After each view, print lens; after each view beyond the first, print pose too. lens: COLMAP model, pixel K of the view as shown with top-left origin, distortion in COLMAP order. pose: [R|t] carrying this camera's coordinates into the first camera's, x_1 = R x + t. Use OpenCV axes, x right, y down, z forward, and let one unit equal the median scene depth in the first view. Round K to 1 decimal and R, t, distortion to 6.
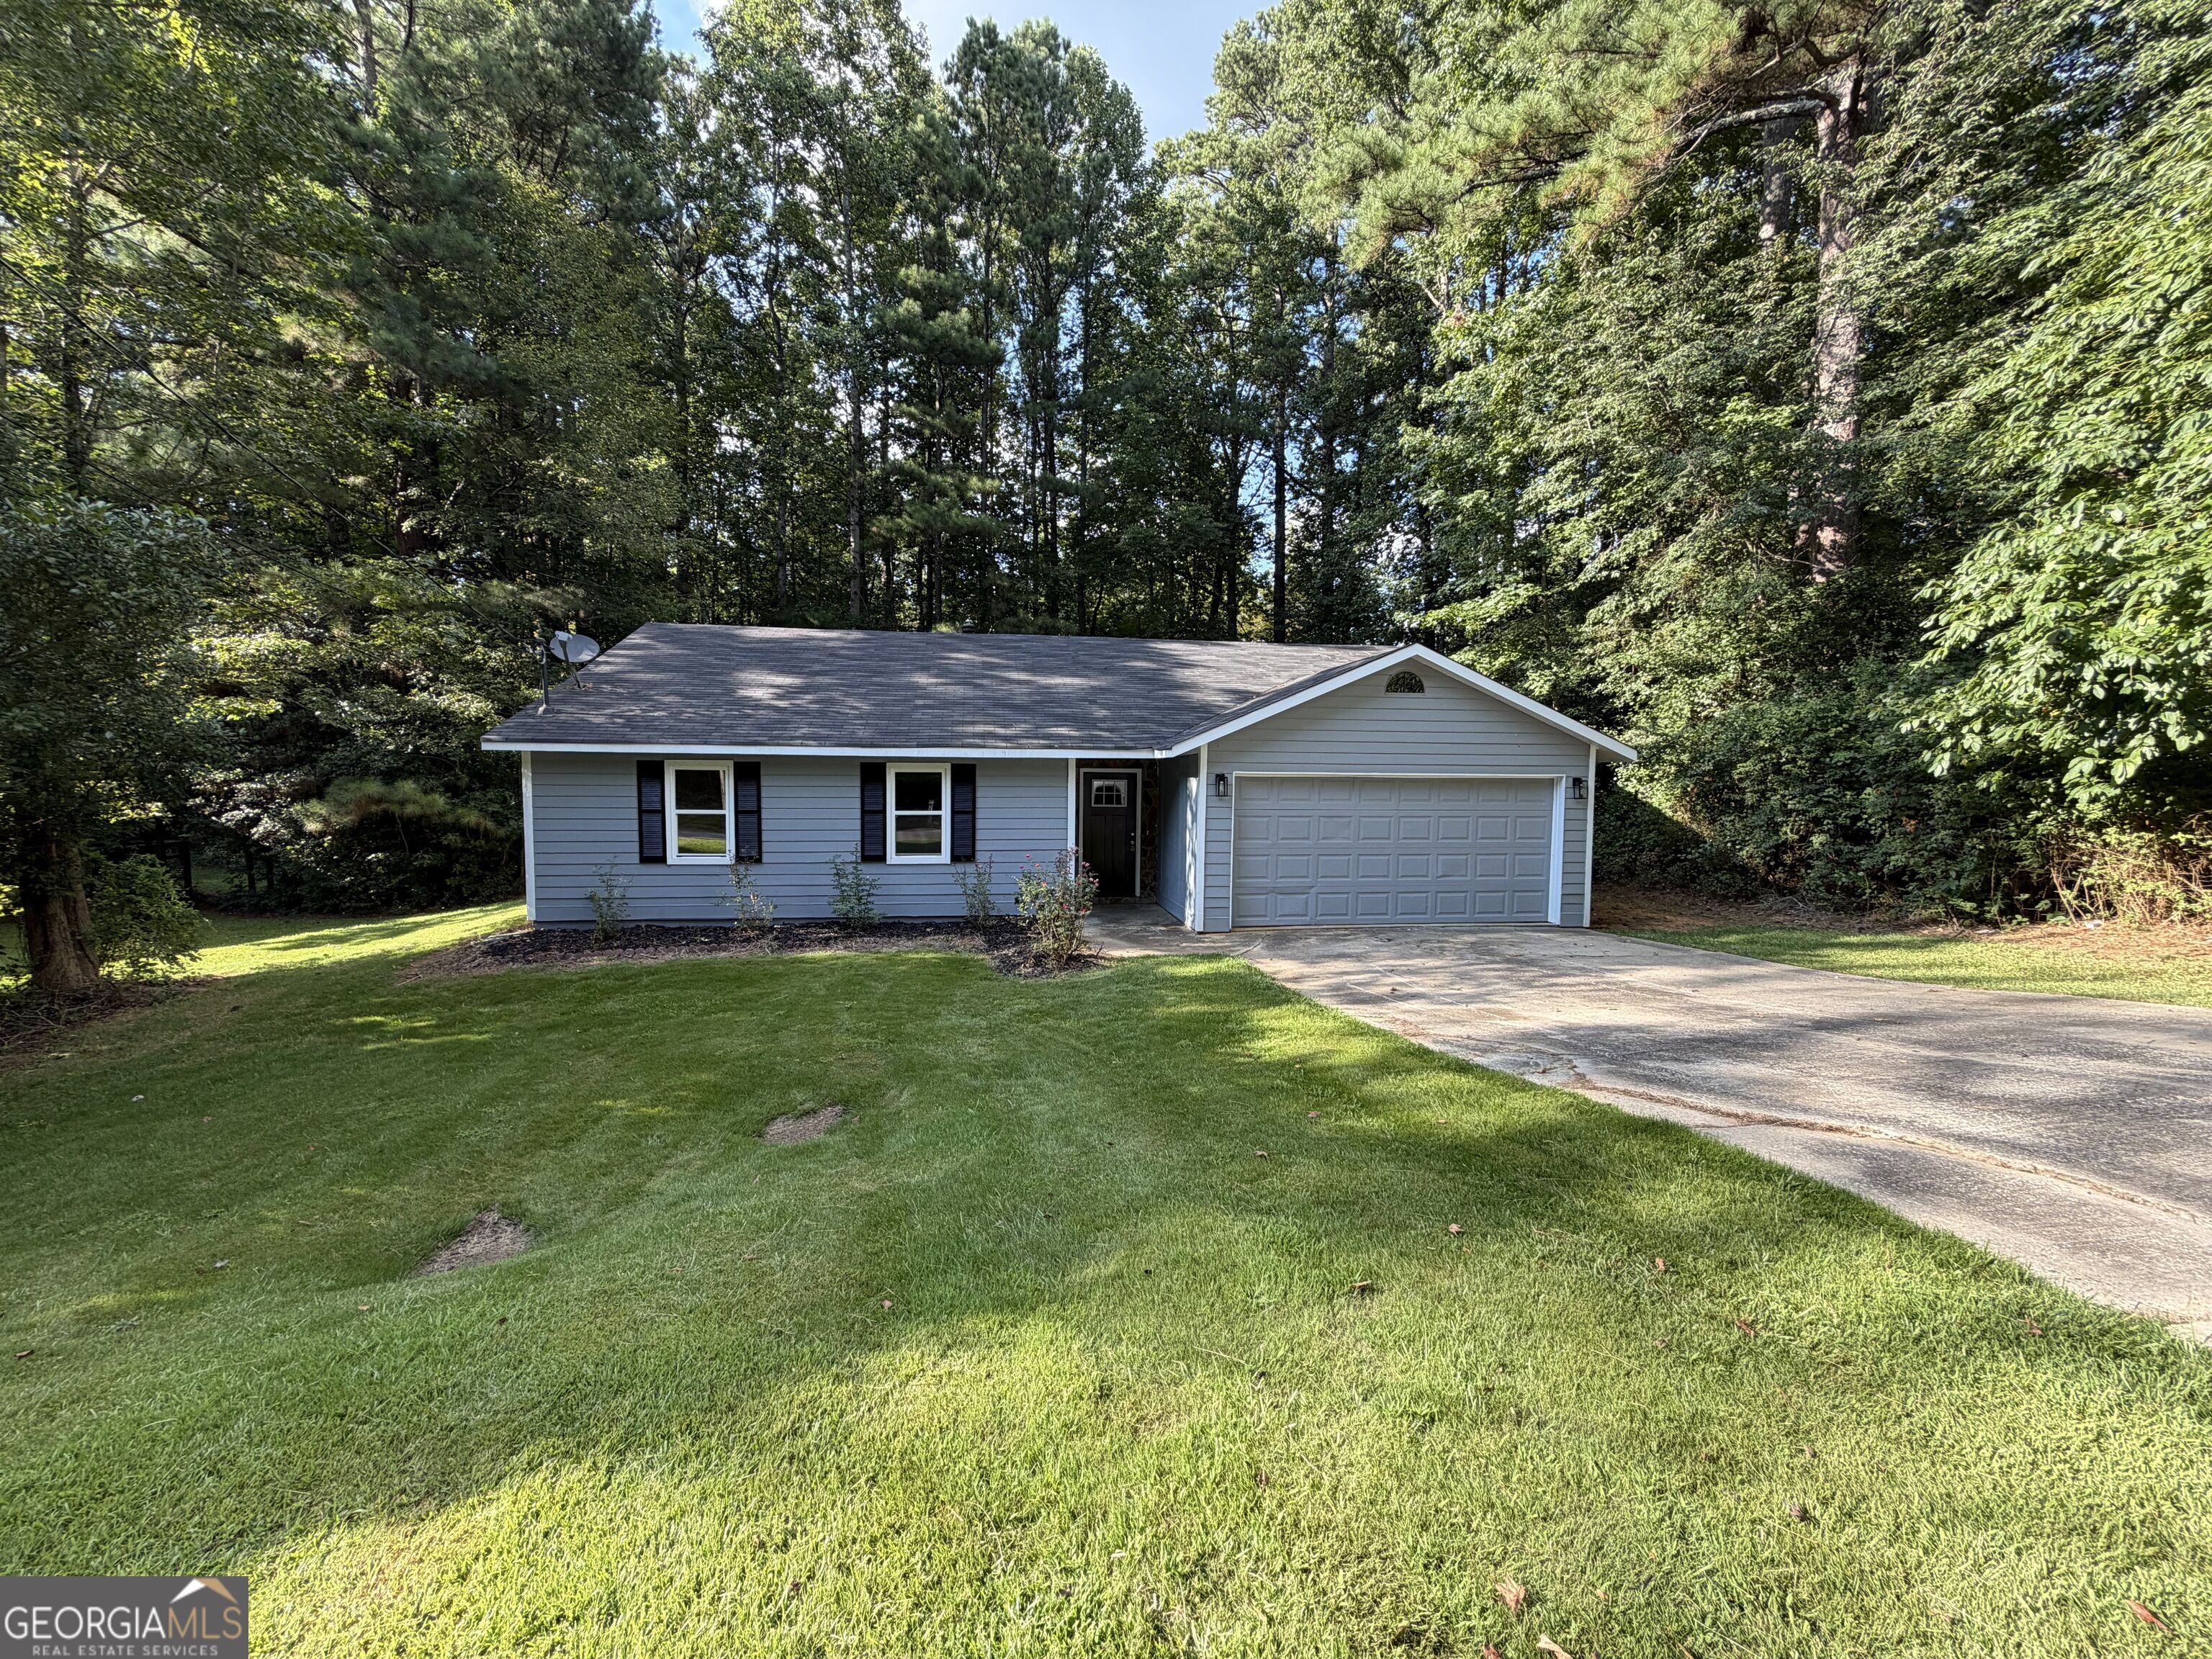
lens RADIAL K [[884.2, 0, 1097.4], [0, 884.2, 835.5], [0, 0, 1]] dist [0.000120, 0.000226]
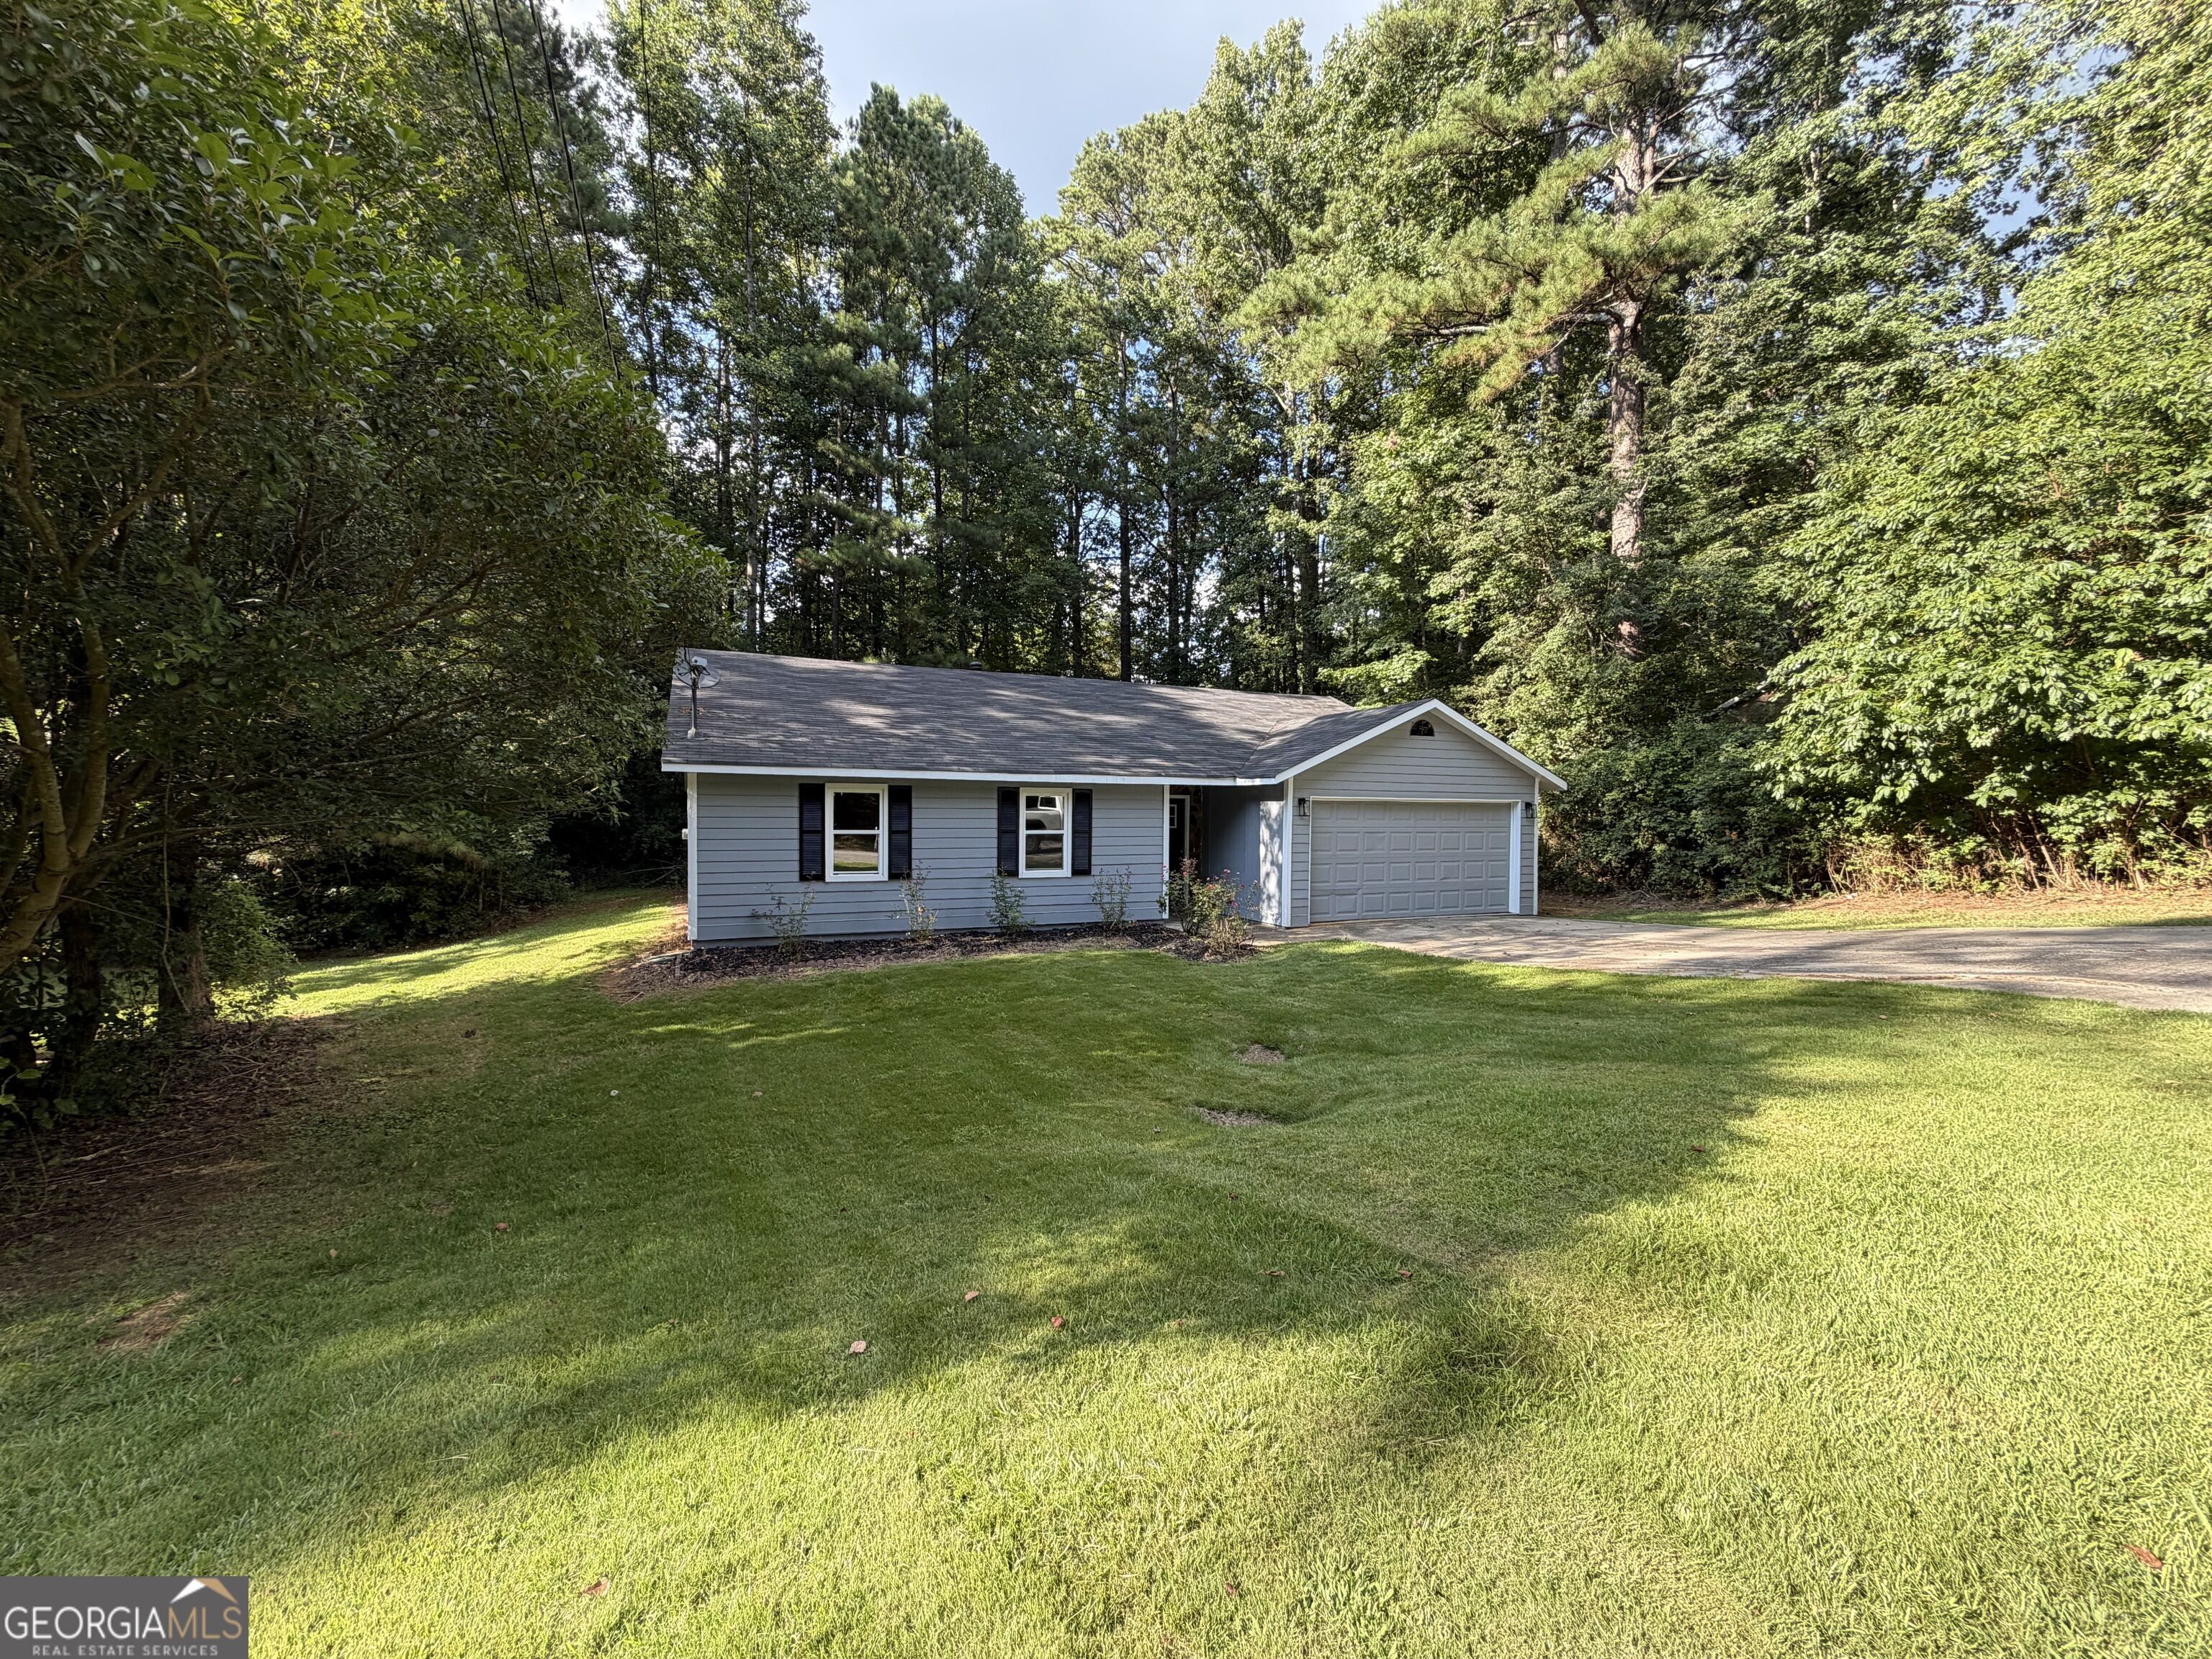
lens RADIAL K [[884.2, 0, 1097.4], [0, 884.2, 835.5], [0, 0, 1]] dist [0.000120, 0.000226]
pose [[0.961589, -0.007830, 0.274383, -0.458859], [0.018974, 0.999098, -0.037985, 0.023359], [-0.273838, 0.041732, 0.960870, -0.101628]]
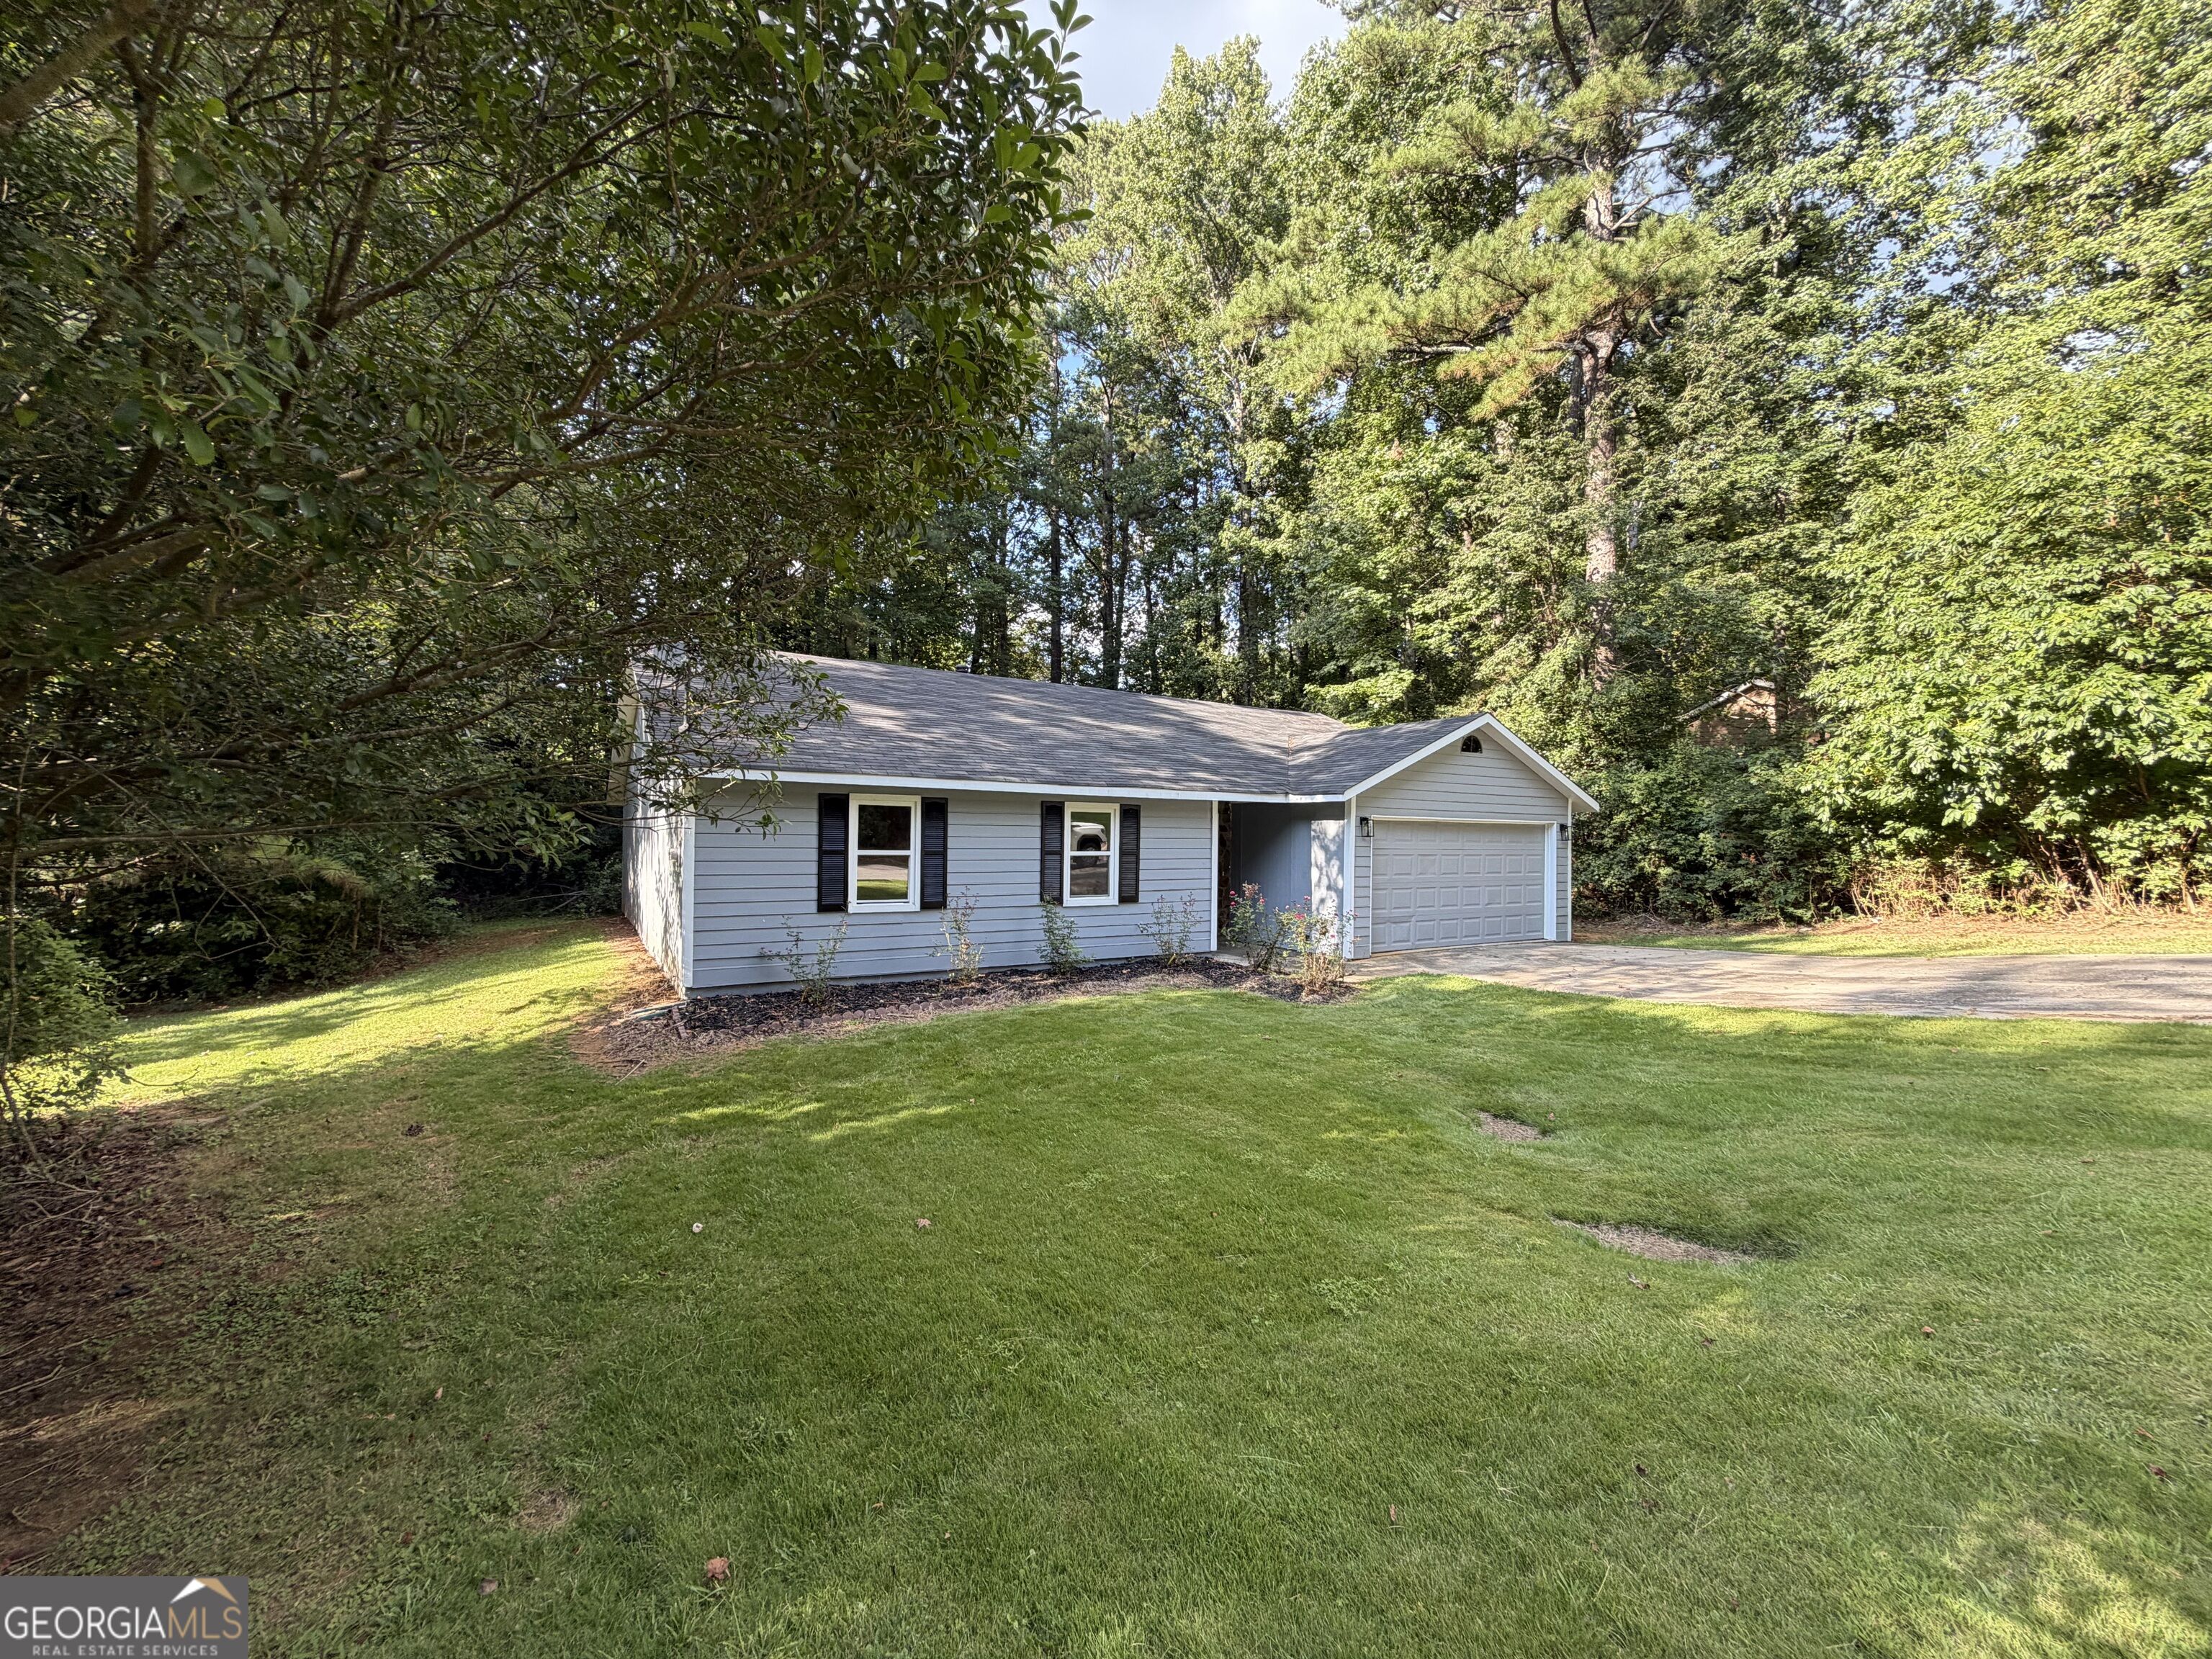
lens RADIAL K [[884.2, 0, 1097.4], [0, 884.2, 835.5], [0, 0, 1]] dist [0.000120, 0.000226]
pose [[0.916949, 0.004200, 0.398982, -0.602510], [0.021823, 0.997920, -0.060659, 0.014527], [-0.398407, 0.064329, 0.914950, 0.101593]]
